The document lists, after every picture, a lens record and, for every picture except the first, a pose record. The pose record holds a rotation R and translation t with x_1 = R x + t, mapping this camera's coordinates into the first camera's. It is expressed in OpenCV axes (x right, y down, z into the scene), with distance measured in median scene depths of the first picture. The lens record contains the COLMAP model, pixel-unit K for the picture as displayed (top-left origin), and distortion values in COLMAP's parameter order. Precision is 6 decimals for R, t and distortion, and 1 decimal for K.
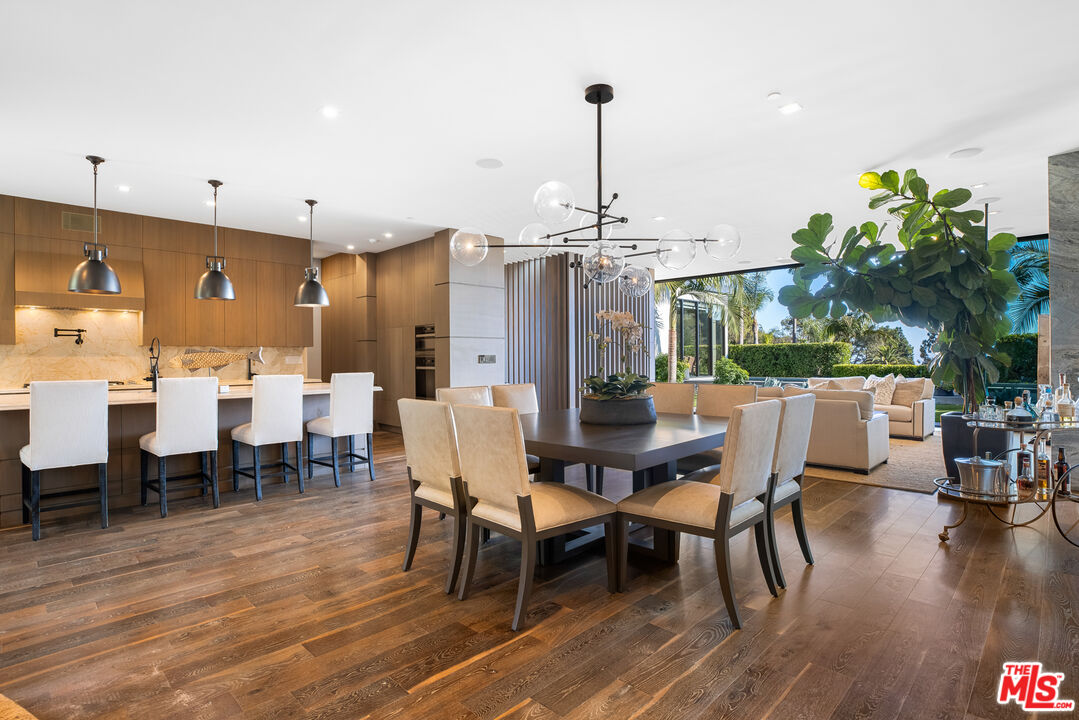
lens RADIAL K [[540.4, 0, 541.5], [0, 540.4, 357.9], [0, 0, 1]] dist [-0.013130, 0.000046]
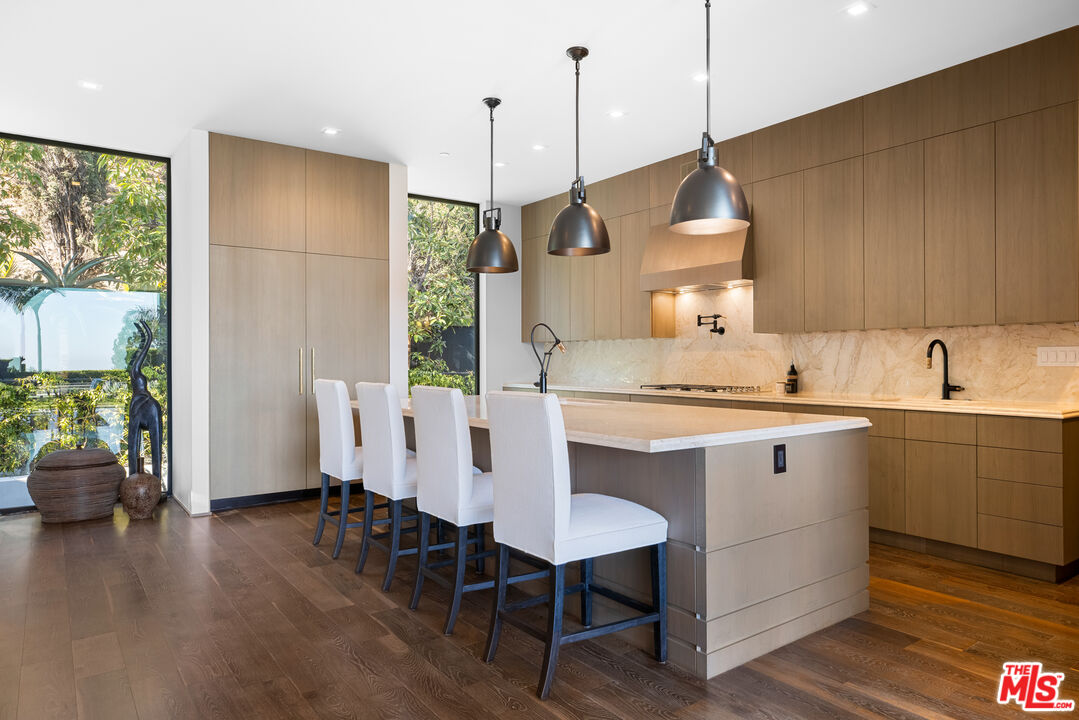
lens RADIAL K [[673.2, 0, 546.2], [0, 673.2, 357.3], [0, 0, 1]] dist [-0.002940, 0.001544]
pose [[-0.156994, 0.005849, -0.987582, 0.103428], [0.003899, 0.999978, 0.005303, 0.000389], [0.987592, -0.003018, -0.157014, 0.914024]]
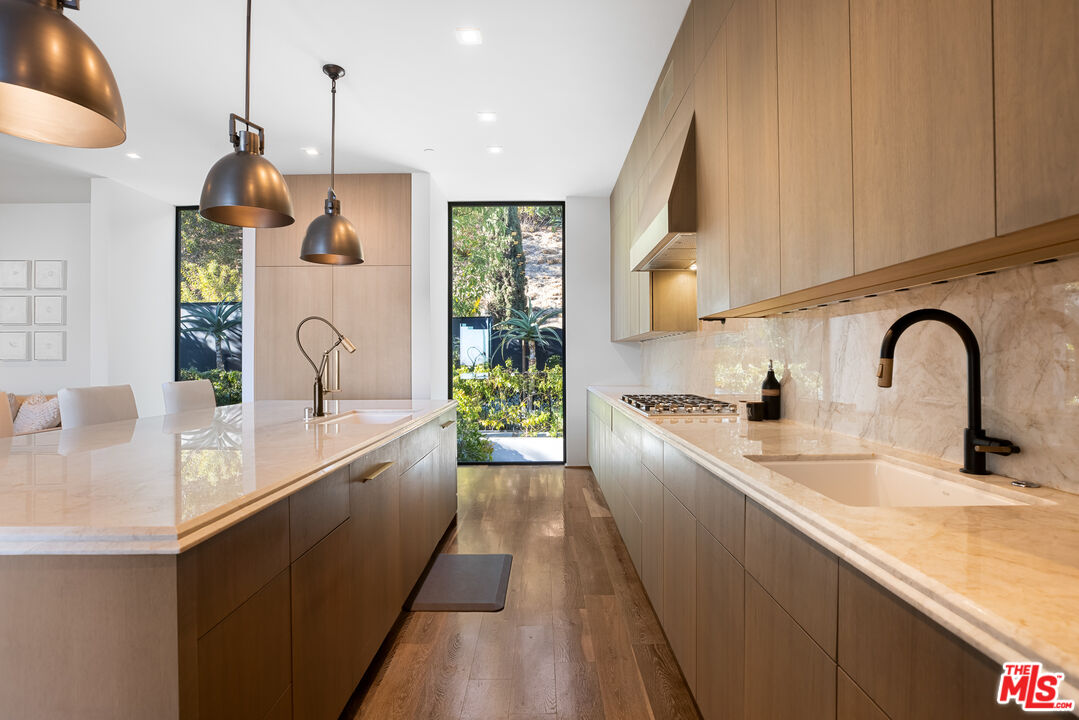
lens RADIAL K [[540.4, 0, 536.0], [0, 540.4, 358.1], [0, 0, 1]] dist [-0.013130, 0.000046]
pose [[-0.721661, 0.012150, -0.692140, -0.392680], [0.013291, 0.999905, 0.003695, 0.002836], [0.692119, -0.006533, -0.721753, 1.247959]]
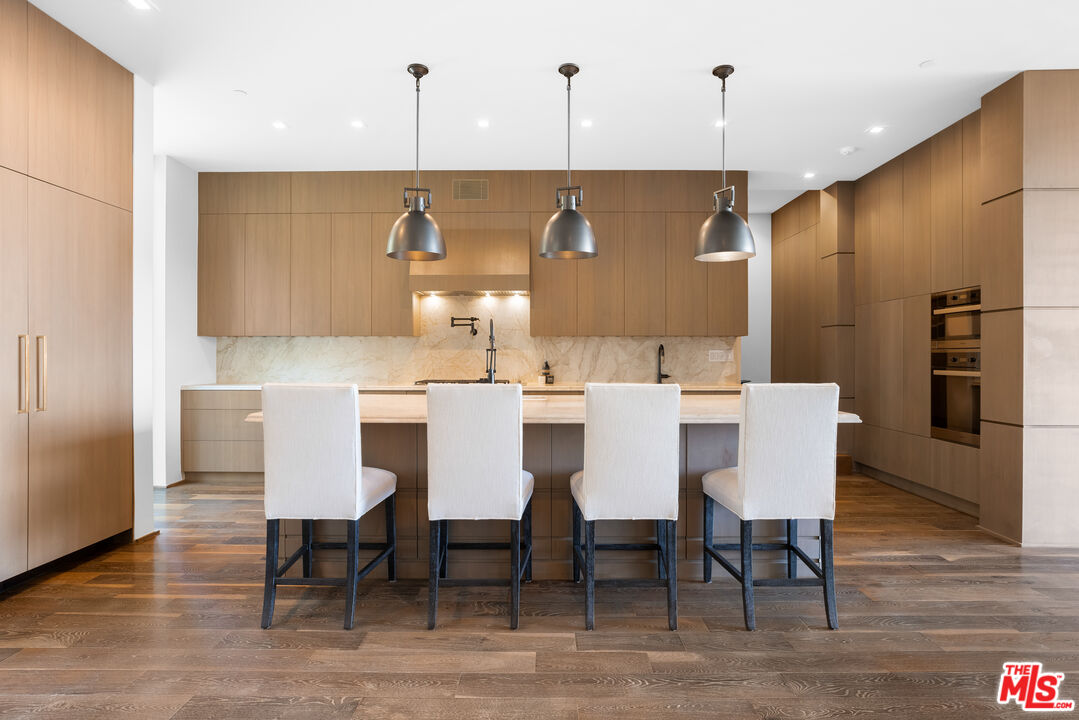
lens RADIAL K [[586.0, 0, 539.9], [0, 586.0, 358.2], [0, 0, 1]] dist [-0.010969, 0.002826]
pose [[0.697844, 0.009345, -0.716189, -0.120441], [-0.006570, 0.999956, 0.006646, 0.004409], [0.716220, 0.000068, 0.697875, 0.425542]]
